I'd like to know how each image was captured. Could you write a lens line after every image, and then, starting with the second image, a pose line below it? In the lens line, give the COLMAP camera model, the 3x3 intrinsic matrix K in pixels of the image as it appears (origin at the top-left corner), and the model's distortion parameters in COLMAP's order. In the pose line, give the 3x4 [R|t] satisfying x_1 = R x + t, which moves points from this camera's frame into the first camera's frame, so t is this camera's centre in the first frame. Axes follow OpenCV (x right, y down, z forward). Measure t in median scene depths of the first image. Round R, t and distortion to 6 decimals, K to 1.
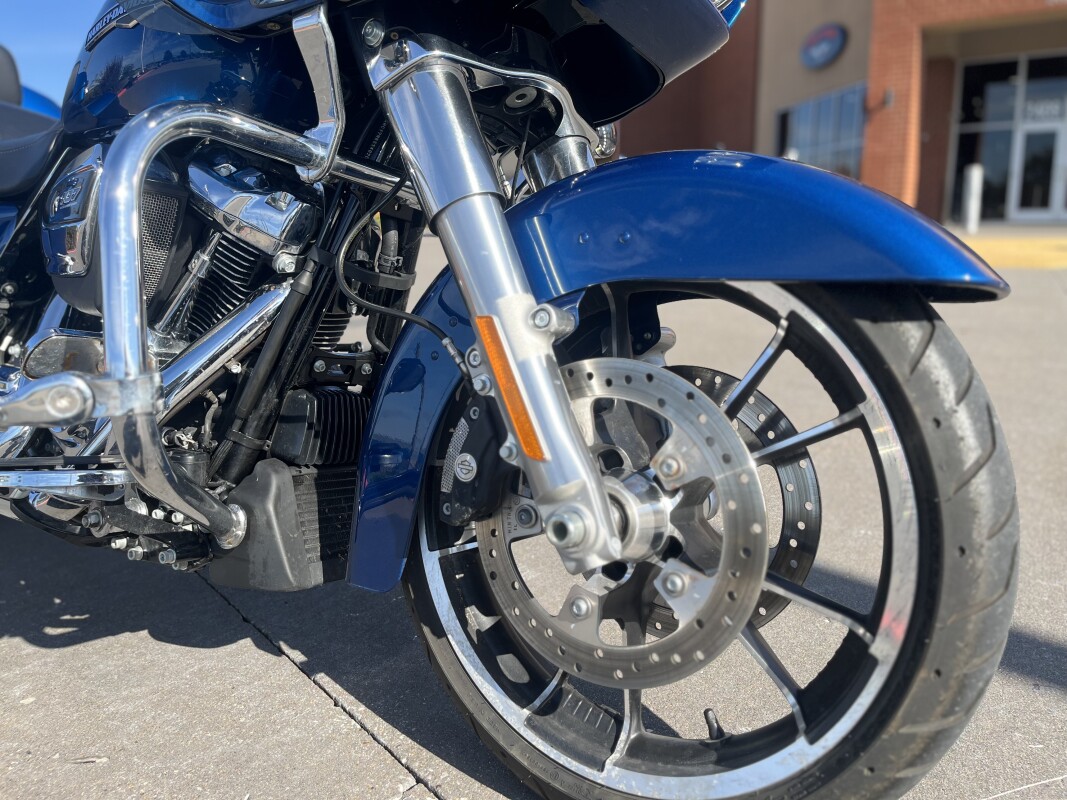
lens RADIAL K [[841.4, 0, 516.2], [0, 841.4, 400.9], [0, 0, 1]] dist [0.096796, -0.201929]
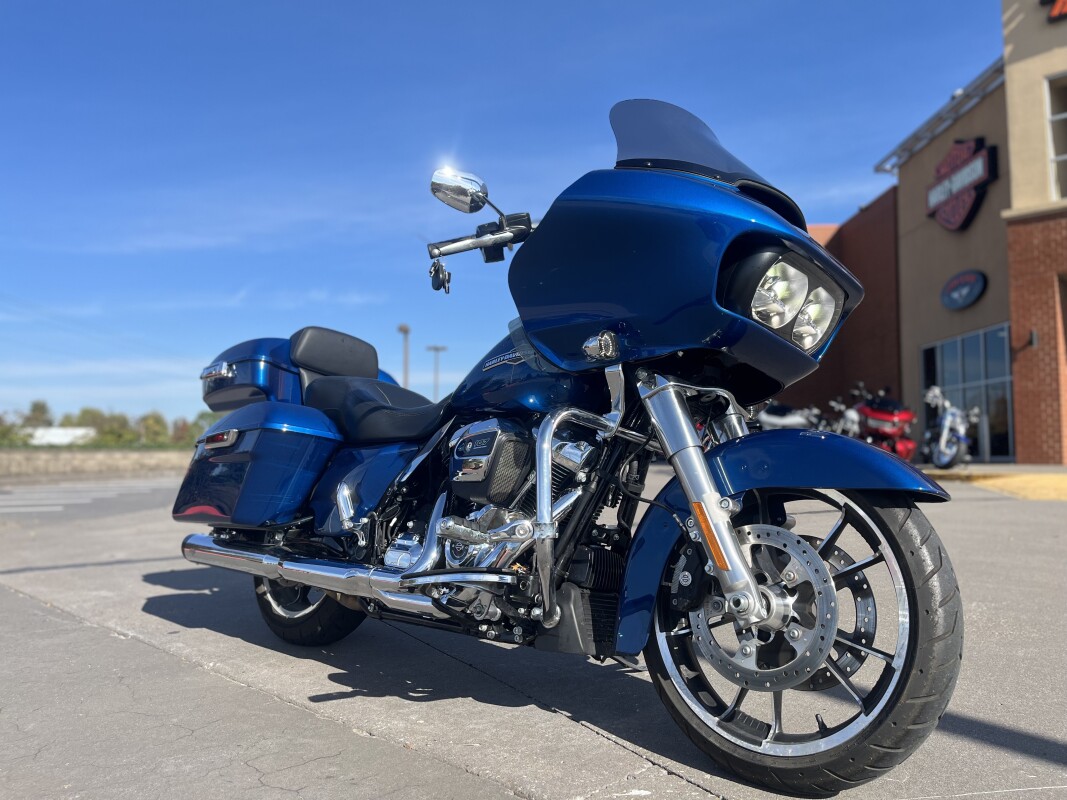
lens RADIAL K [[841.4, 0, 516.2], [0, 841.4, 400.9], [0, 0, 1]] dist [0.096796, -0.201929]
pose [[0.986206, 0.005409, -0.165437, -0.126343], [-0.048504, 0.965035, -0.257592, 0.210147], [0.158259, 0.262063, 0.951986, -1.098204]]
